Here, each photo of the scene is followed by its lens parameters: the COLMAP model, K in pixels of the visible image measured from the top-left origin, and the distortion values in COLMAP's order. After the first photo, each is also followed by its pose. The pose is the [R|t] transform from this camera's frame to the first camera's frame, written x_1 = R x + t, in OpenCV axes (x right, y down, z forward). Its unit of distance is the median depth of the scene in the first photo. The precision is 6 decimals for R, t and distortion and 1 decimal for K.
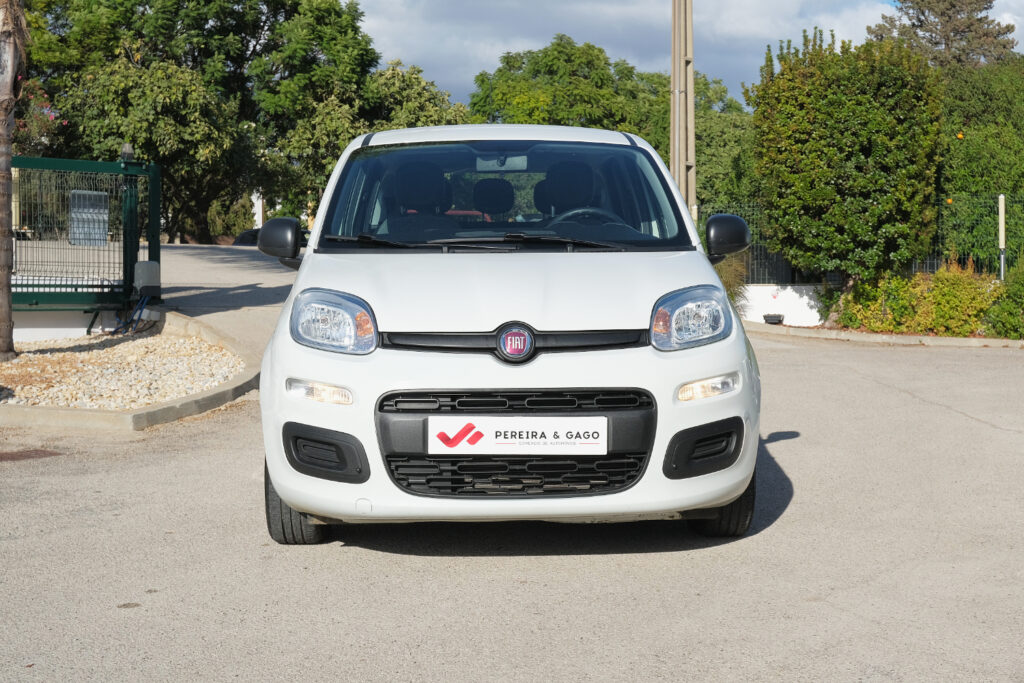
lens RADIAL K [[1489.2, 0, 532.4], [0, 1489.2, 326.8], [0, 0, 1]] dist [-0.042886, 0.000000]
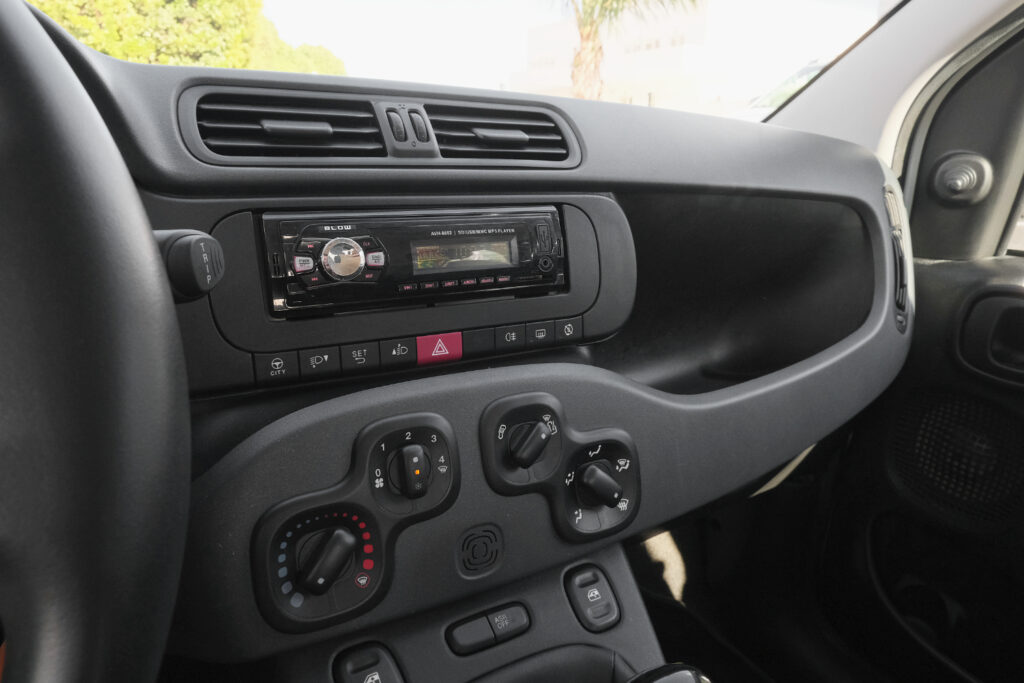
lens RADIAL K [[650.6, 0, 511.8], [0, 650.6, 339.4], [0, 0, 1]] dist [-0.006488, 0.004162]
pose [[0.661412, -0.201522, 0.722442, 0.044971], [-0.004494, 0.962145, 0.272501, -0.034989], [-0.750009, -0.183482, 0.635469, 0.597057]]
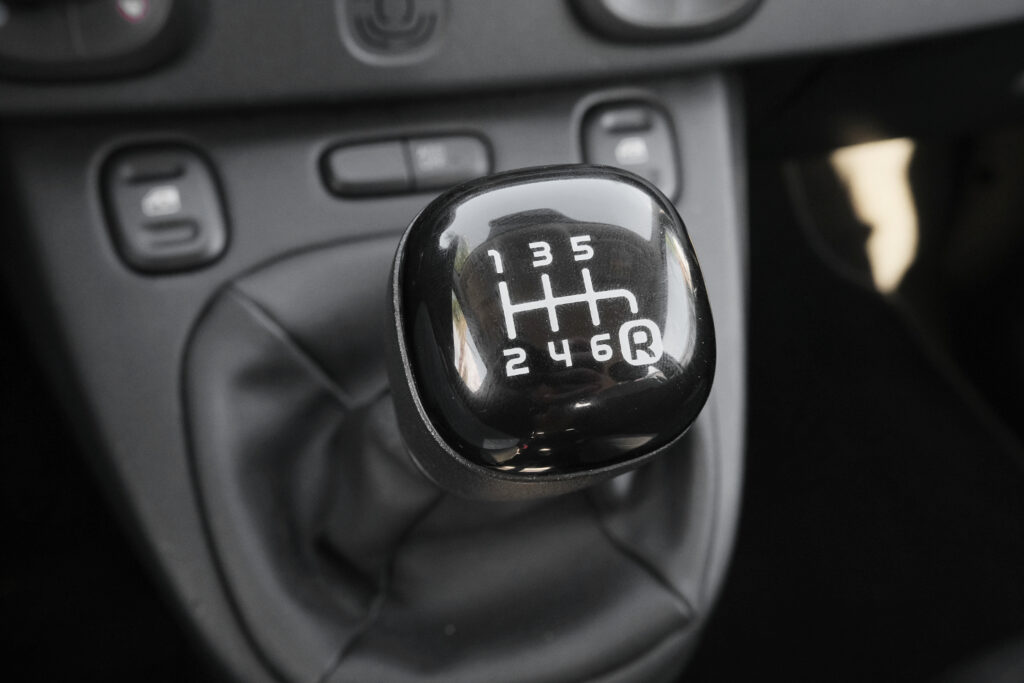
lens RADIAL K [[969.5, 0, 509.5], [0, 969.5, 342.7], [0, 0, 1]] dist [-0.004039, 0.000000]
pose [[0.825780, -0.351036, 0.441431, 0.052165], [-0.038474, 0.745804, 0.665053, -0.027789], [-0.562679, -0.566171, 0.602364, 0.596560]]
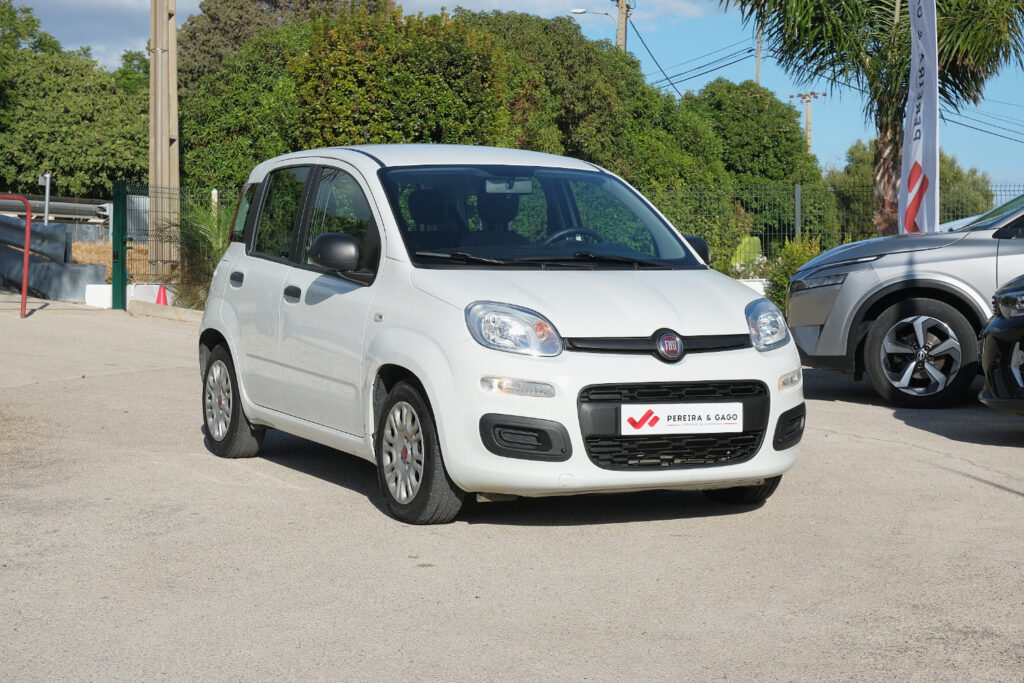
lens RADIAL K [[1996.0, 0, 502.5], [0, 1996.0, 342.6], [0, 0, 1]] dist [-0.053569, 0.000000]
pose [[0.919558, -0.007762, 0.392879, -0.211566], [0.005589, 0.999962, 0.006673, -0.000935], [-0.392916, -0.003940, 0.919566, -0.128804]]
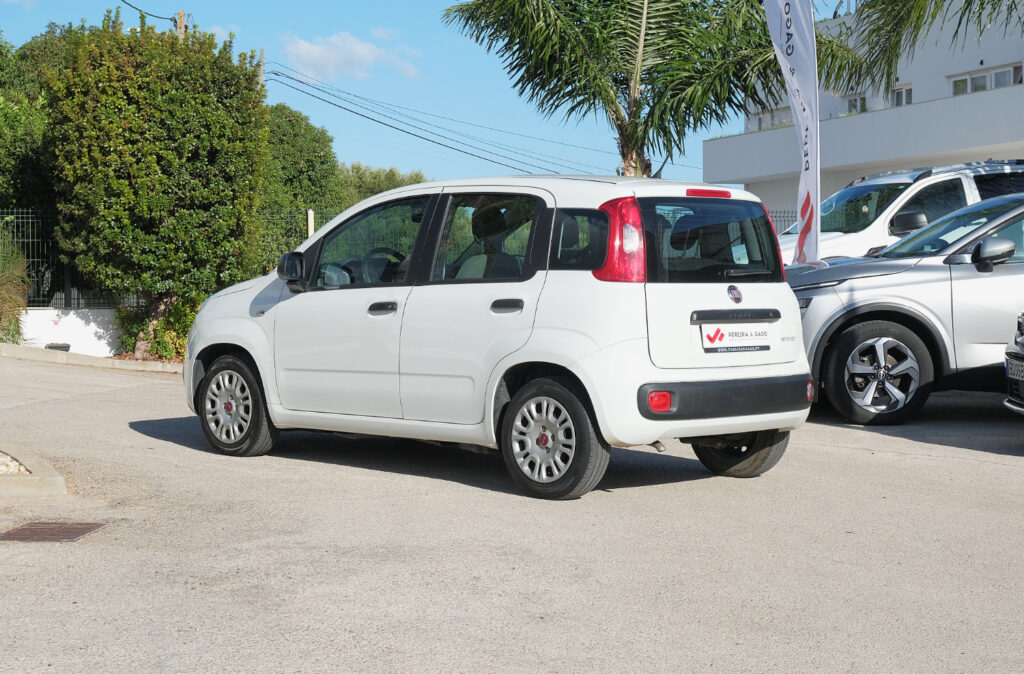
lens RADIAL K [[1971.1, 0, 519.1], [0, 1971.1, 336.0], [0, 0, 1]] dist [-0.056888, 0.000000]
pose [[0.759219, -0.010347, 0.650754, -0.390282], [0.016384, 0.999861, -0.003217, -0.005616], [-0.650630, 0.013104, 0.759282, -0.002866]]
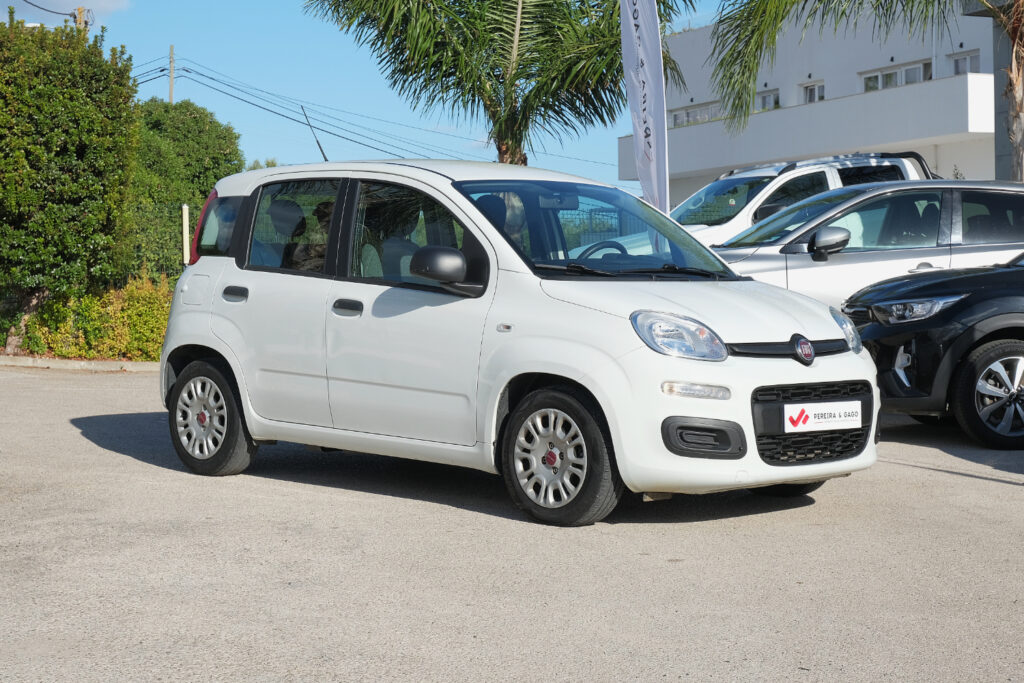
lens RADIAL K [[1996.0, 0, 517.4], [0, 1996.0, 340.9], [0, 0, 1]] dist [-0.053569, 0.000000]
pose [[0.735794, -0.015346, 0.677032, -0.378732], [0.021125, 0.999777, -0.000297, -0.000490], [-0.676876, 0.014521, 0.735953, -0.041679]]
